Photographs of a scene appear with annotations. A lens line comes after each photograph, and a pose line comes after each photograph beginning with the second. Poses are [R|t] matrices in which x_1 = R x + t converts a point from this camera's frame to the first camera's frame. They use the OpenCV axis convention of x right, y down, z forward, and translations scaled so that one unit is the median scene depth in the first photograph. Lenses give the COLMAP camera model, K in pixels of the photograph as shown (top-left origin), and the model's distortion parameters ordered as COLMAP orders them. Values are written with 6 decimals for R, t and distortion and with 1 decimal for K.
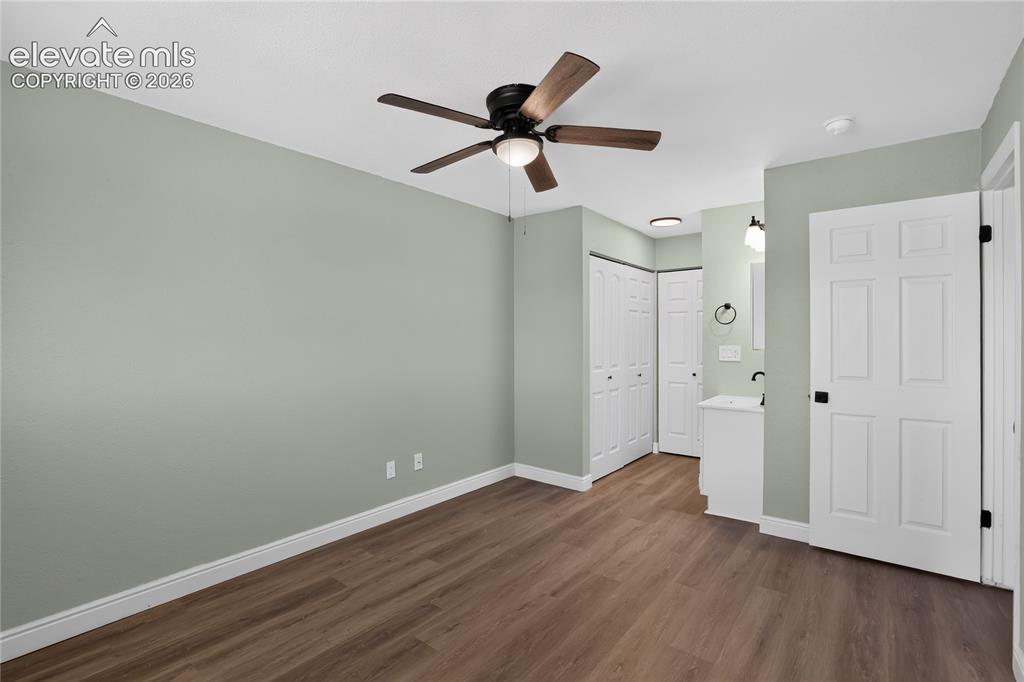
lens RADIAL K [[470.0, 0, 505.6], [0, 470.0, 342.3], [0, 0, 1]] dist [-0.044211, 0.018205]
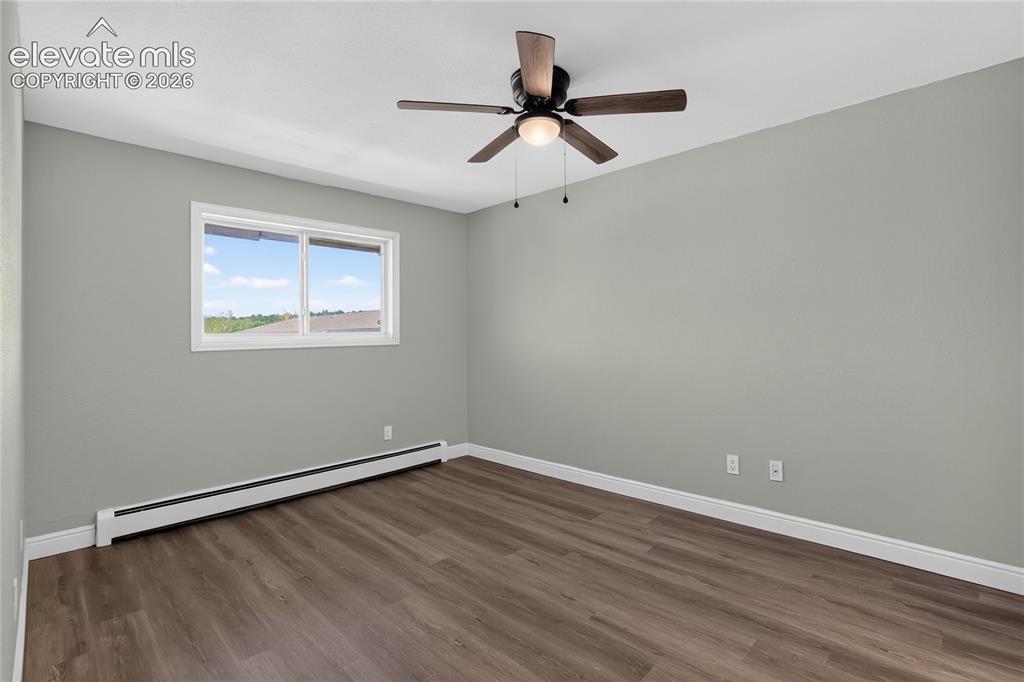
lens RADIAL K [[470.0, 0, 505.6], [0, 470.0, 342.3], [0, 0, 1]] dist [-0.044211, 0.018205]
pose [[-0.096141, 0.016879, -0.995225, 0.695973], [0.005370, 0.999850, 0.016439, 0.024231], [0.995353, -0.003764, -0.096218, 0.684682]]
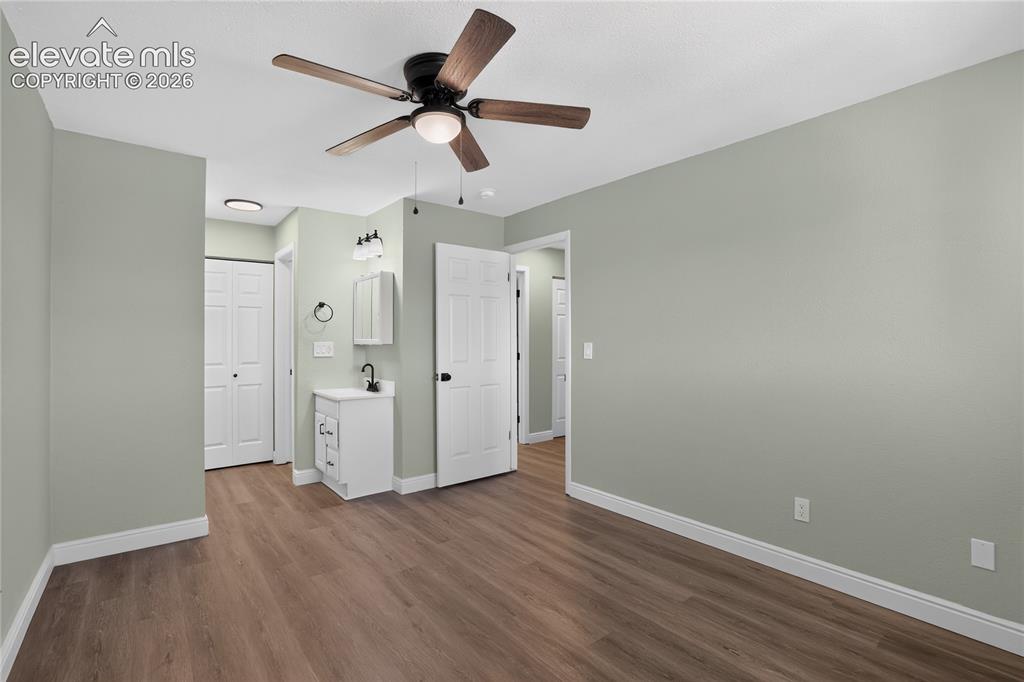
lens RADIAL K [[470.0, 0, 505.6], [0, 470.0, 342.3], [0, 0, 1]] dist [-0.044211, 0.018205]
pose [[0.222181, -0.004248, 0.974996, -0.565484], [0.006956, 0.999972, 0.002772, 0.009755], [-0.974981, 0.006166, 0.222204, 0.445828]]
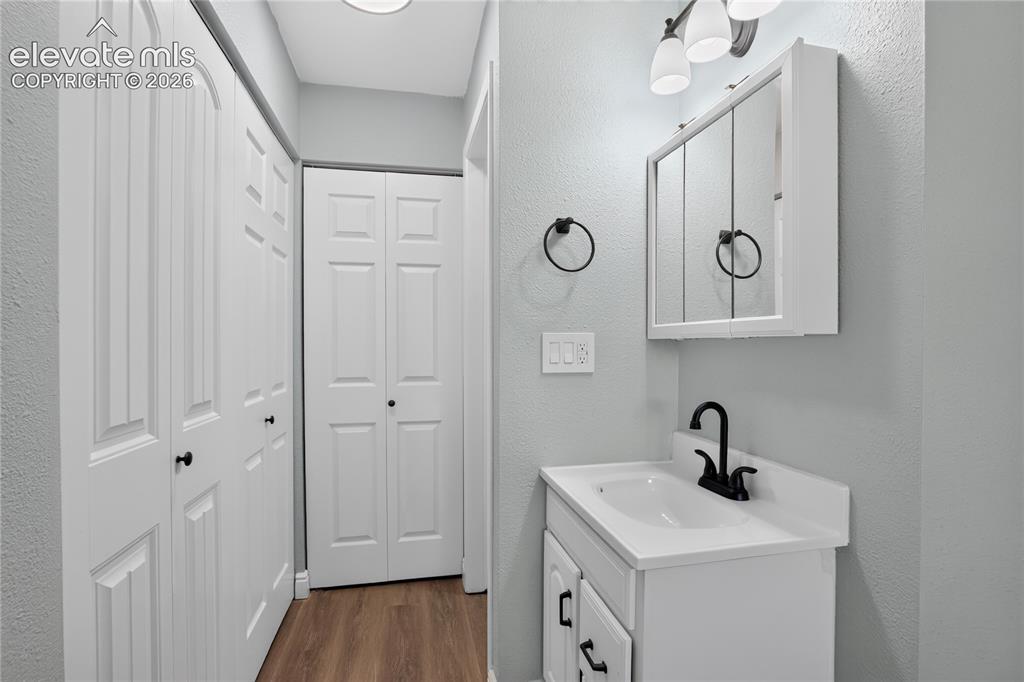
lens RADIAL K [[470.0, 0, 505.6], [0, 470.0, 342.3], [0, 0, 1]] dist [-0.044211, 0.018205]
pose [[0.629365, 0.000436, 0.777110, 0.192012], [0.004683, 0.999980, -0.004354, 0.020513], [-0.777096, 0.006379, 0.629350, 0.986358]]
